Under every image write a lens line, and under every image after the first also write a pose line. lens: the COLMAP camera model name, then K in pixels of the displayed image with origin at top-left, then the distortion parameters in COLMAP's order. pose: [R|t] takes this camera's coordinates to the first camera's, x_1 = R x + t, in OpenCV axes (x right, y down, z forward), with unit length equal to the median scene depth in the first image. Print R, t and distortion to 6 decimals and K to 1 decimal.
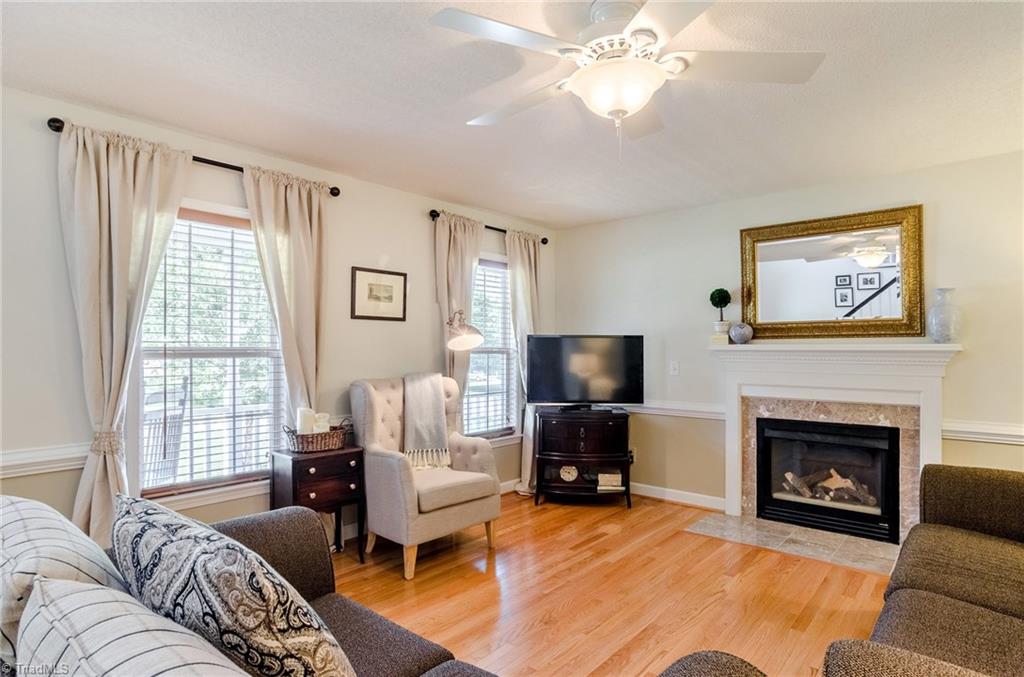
lens RADIAL K [[564.5, 0, 544.0], [0, 564.5, 343.8], [0, 0, 1]] dist [-0.045449, 0.036472]
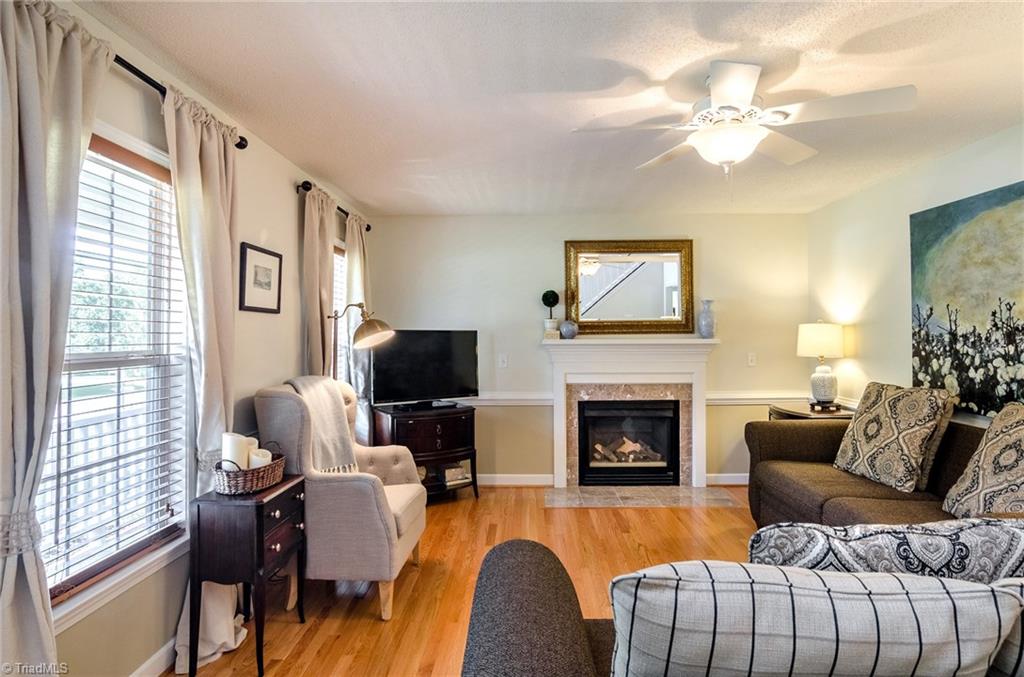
lens RADIAL K [[564.5, 0, 525.1], [0, 564.5, 320.6], [0, 0, 1]] dist [-0.045449, 0.036472]
pose [[0.775441, 0.013463, 0.631276, -0.480778], [-0.001172, 0.999802, -0.019883, -0.014792], [-0.631419, 0.014679, 0.775303, 0.152904]]
